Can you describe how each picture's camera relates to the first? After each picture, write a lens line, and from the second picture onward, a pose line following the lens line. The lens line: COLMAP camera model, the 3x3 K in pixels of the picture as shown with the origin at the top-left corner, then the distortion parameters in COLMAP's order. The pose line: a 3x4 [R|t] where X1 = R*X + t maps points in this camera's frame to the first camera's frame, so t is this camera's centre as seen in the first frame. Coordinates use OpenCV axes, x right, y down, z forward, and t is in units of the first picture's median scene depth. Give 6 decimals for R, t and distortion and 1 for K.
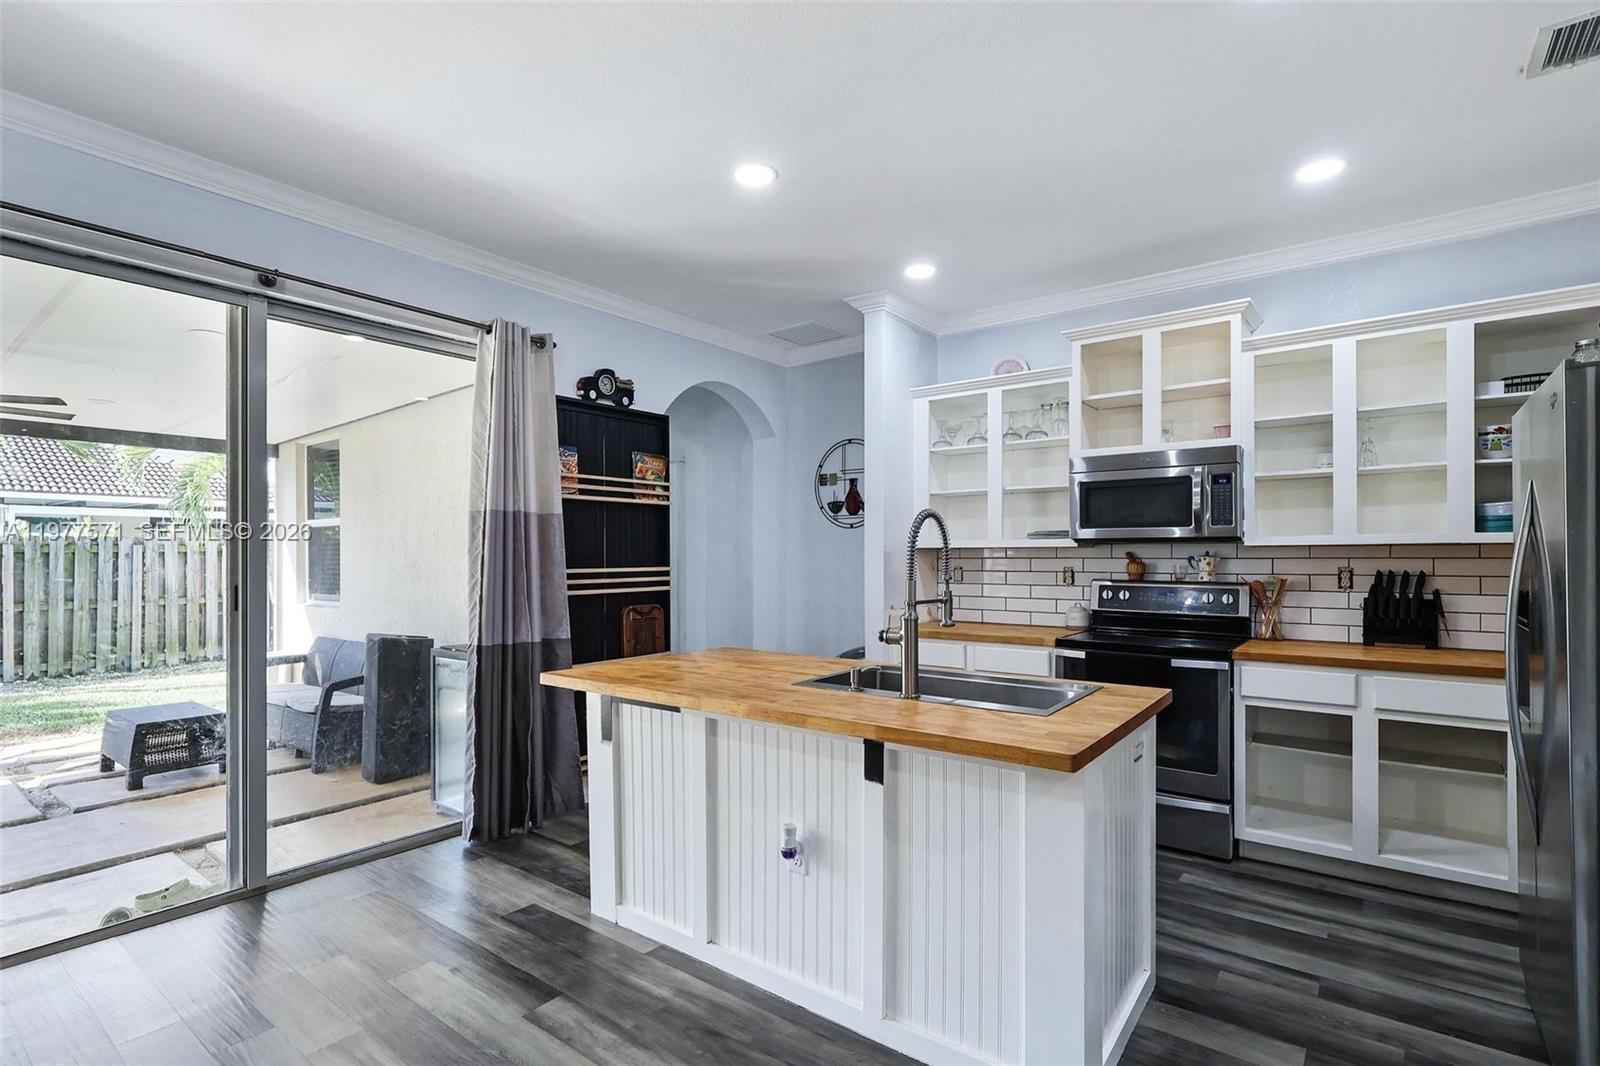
lens RADIAL K [[768.3, 0, 796.6], [0, 768.3, 545.3], [0, 0, 1]] dist [-0.002638, -0.000235]
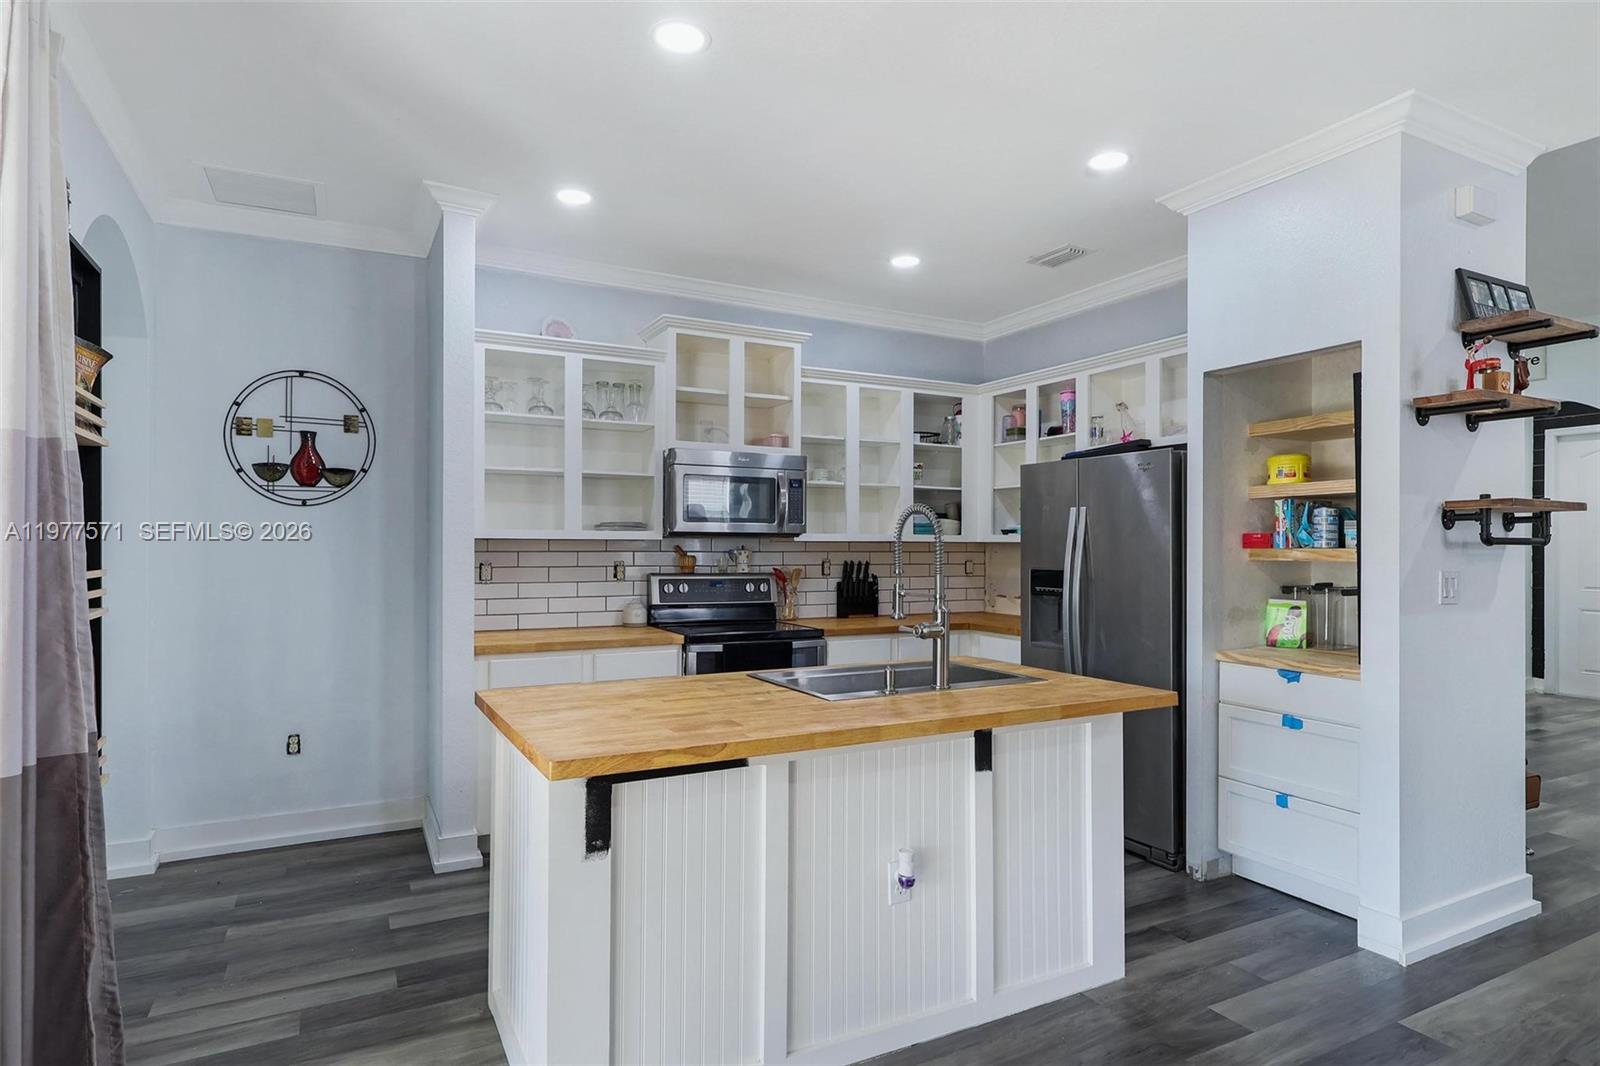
lens RADIAL K [[874.9, 0, 797.2], [0, 874.9, 540.3], [0, 0, 1]] dist [-0.001762, 0.000125]
pose [[0.410942, 0.010637, 0.911600, -0.580371], [-0.016234, 0.999859, -0.004348, 0.004537], [-0.911517, -0.013012, 0.411056, 0.403456]]
